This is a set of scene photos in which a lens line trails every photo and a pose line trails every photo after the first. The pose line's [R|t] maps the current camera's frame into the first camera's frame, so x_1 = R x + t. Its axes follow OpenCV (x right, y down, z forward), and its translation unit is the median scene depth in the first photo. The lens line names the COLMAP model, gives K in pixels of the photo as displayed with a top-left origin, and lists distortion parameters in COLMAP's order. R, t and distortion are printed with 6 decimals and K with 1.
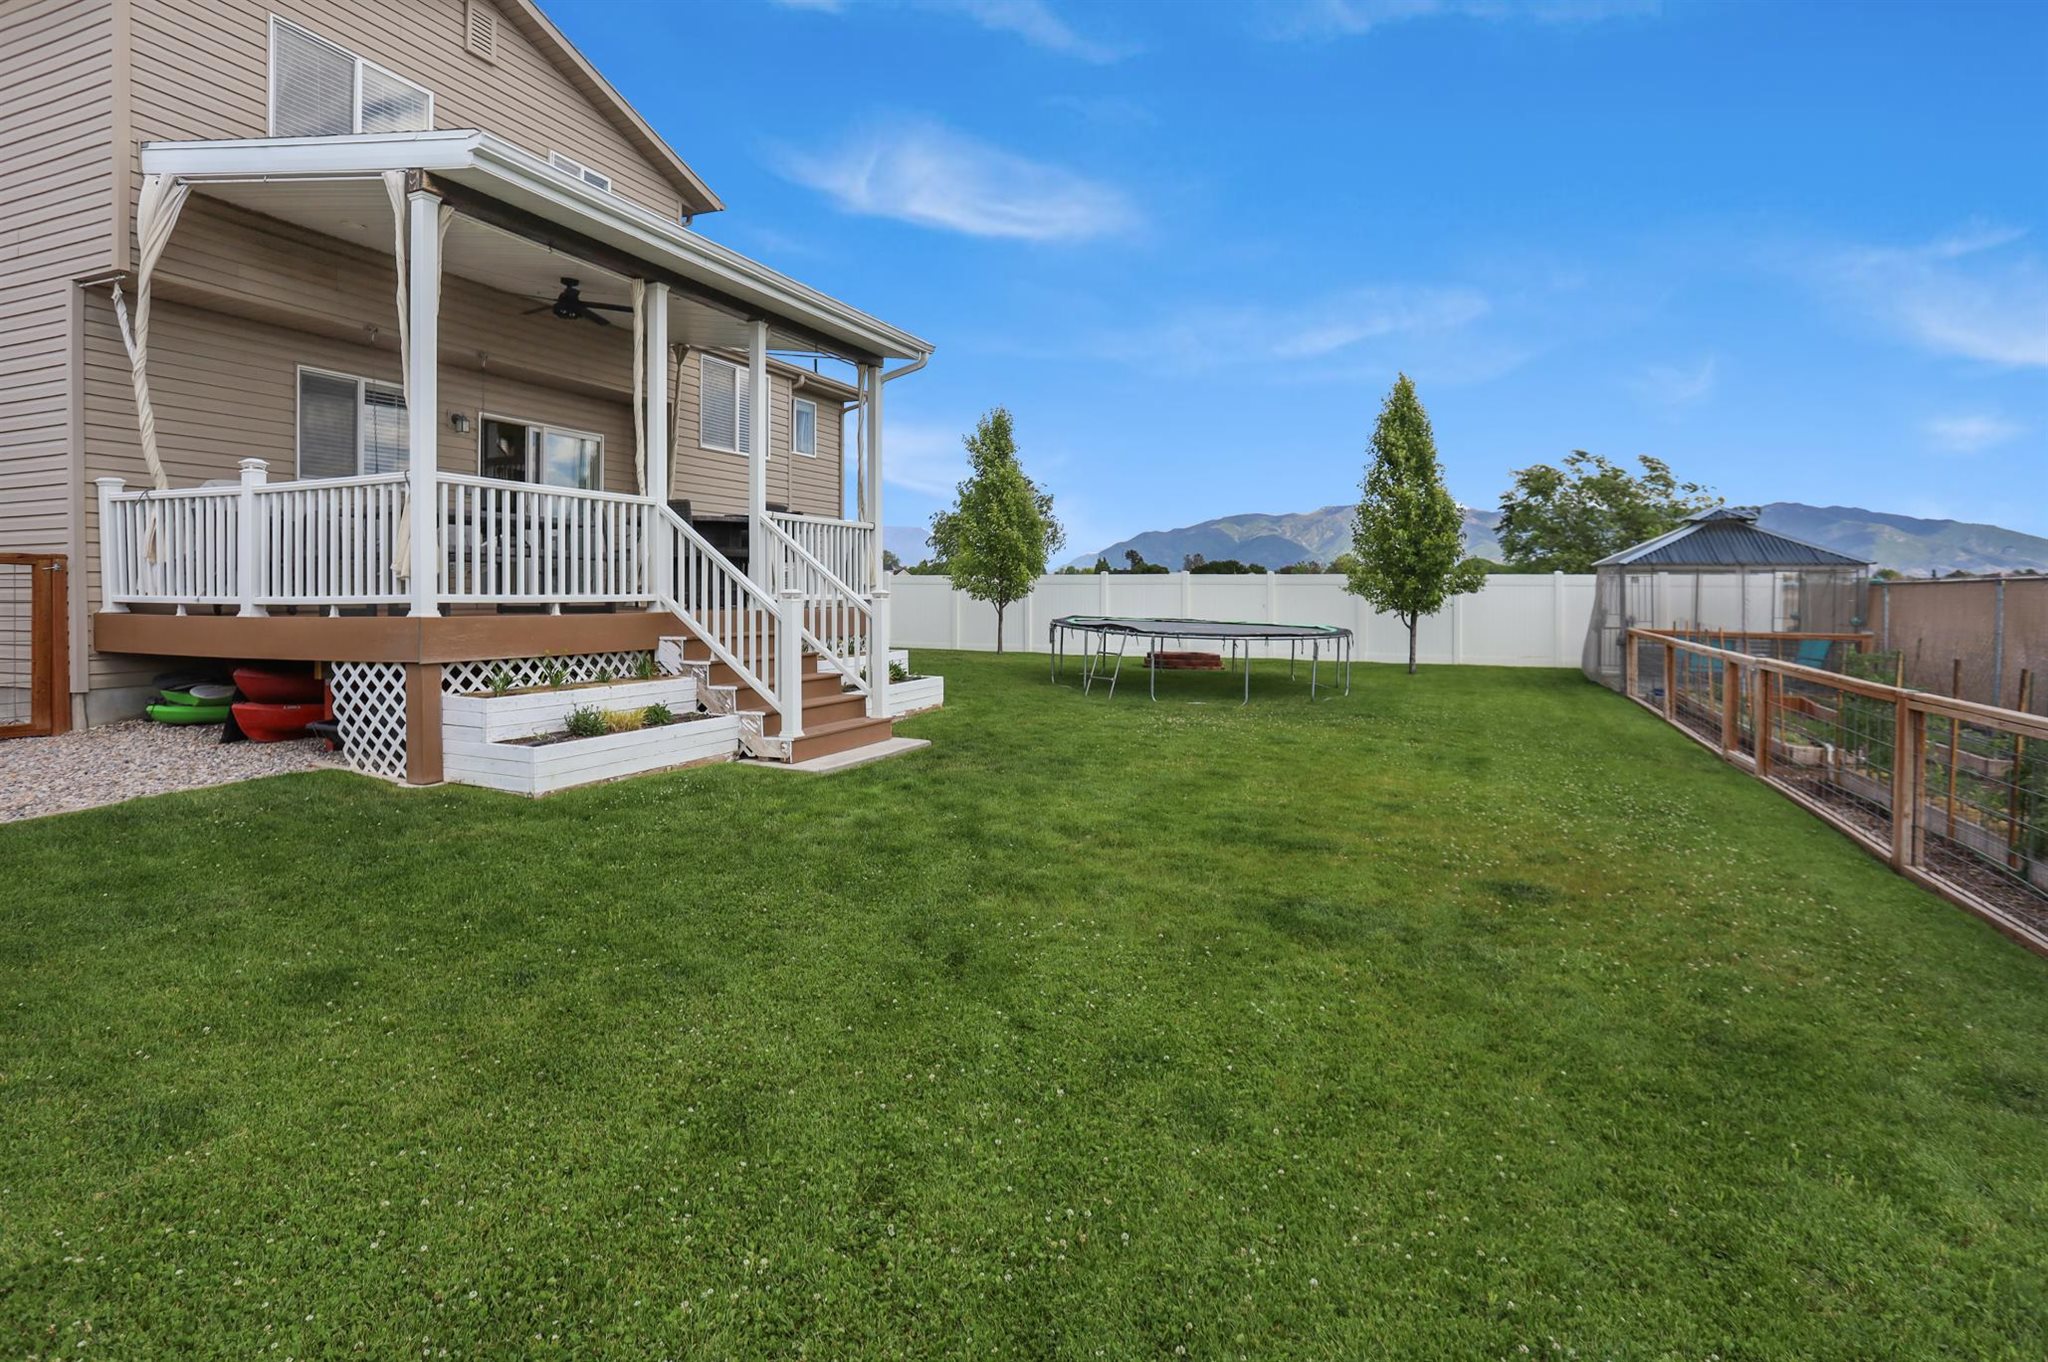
lens RADIAL K [[1053.1, 0, 980.8], [0, 1053.1, 587.5], [0, 0, 1]] dist [-0.030104, 0.007561]
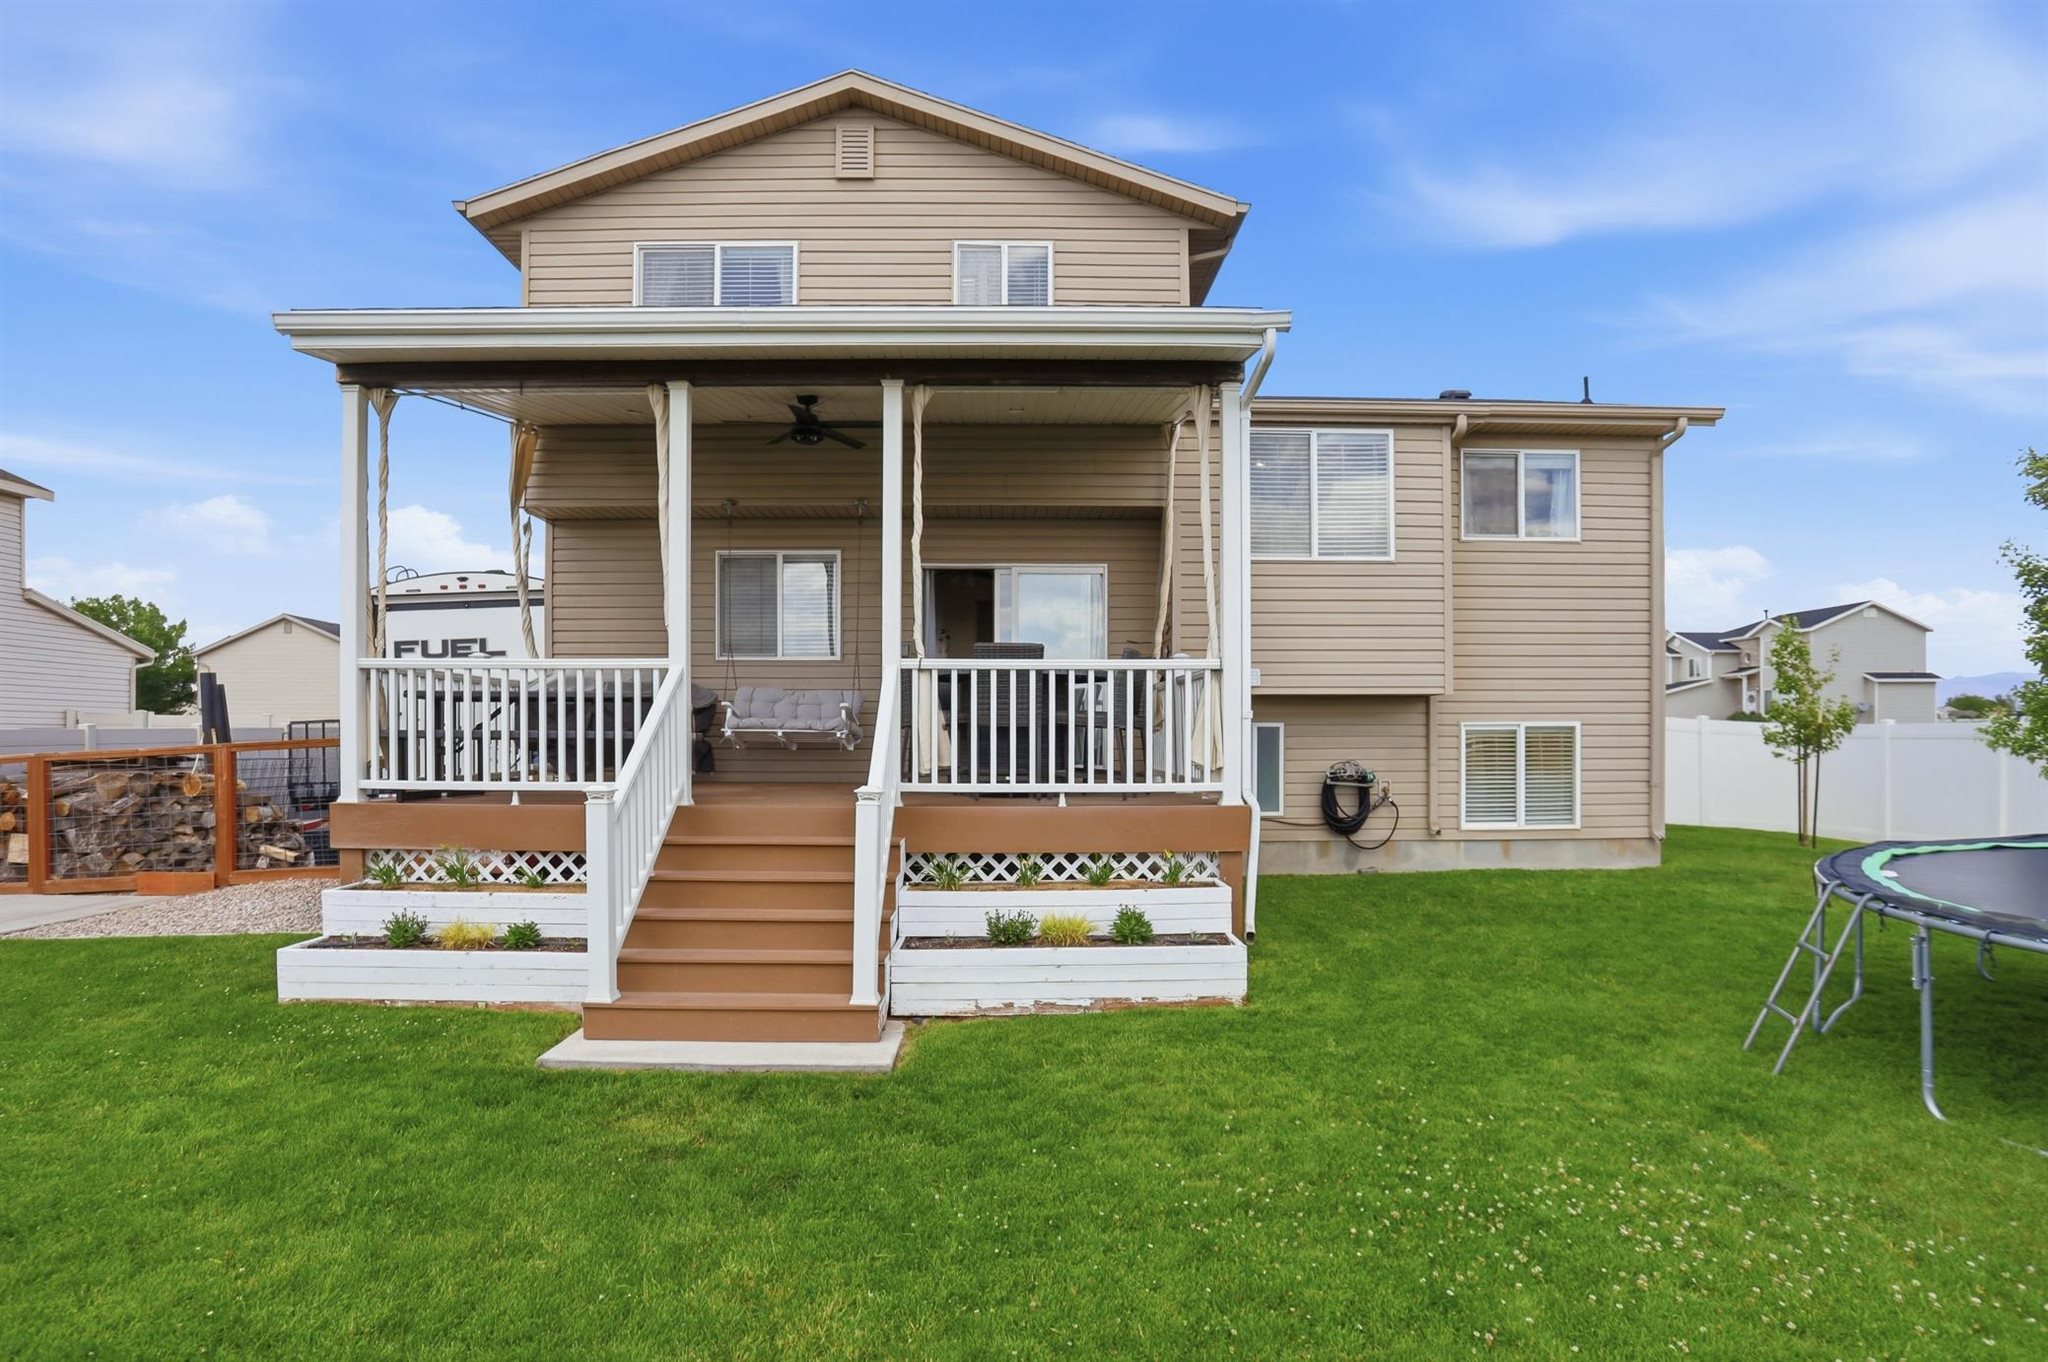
lens RADIAL K [[1128.5, 0, 1026.2], [0, 1128.5, 740.4], [0, 0, 1]] dist [-0.084898, -0.000032]
pose [[0.413614, -0.002942, -0.910447, 0.485483], [0.002709, 0.999994, -0.002000, -0.019264], [0.910448, -0.001639, 0.413620, 0.792538]]
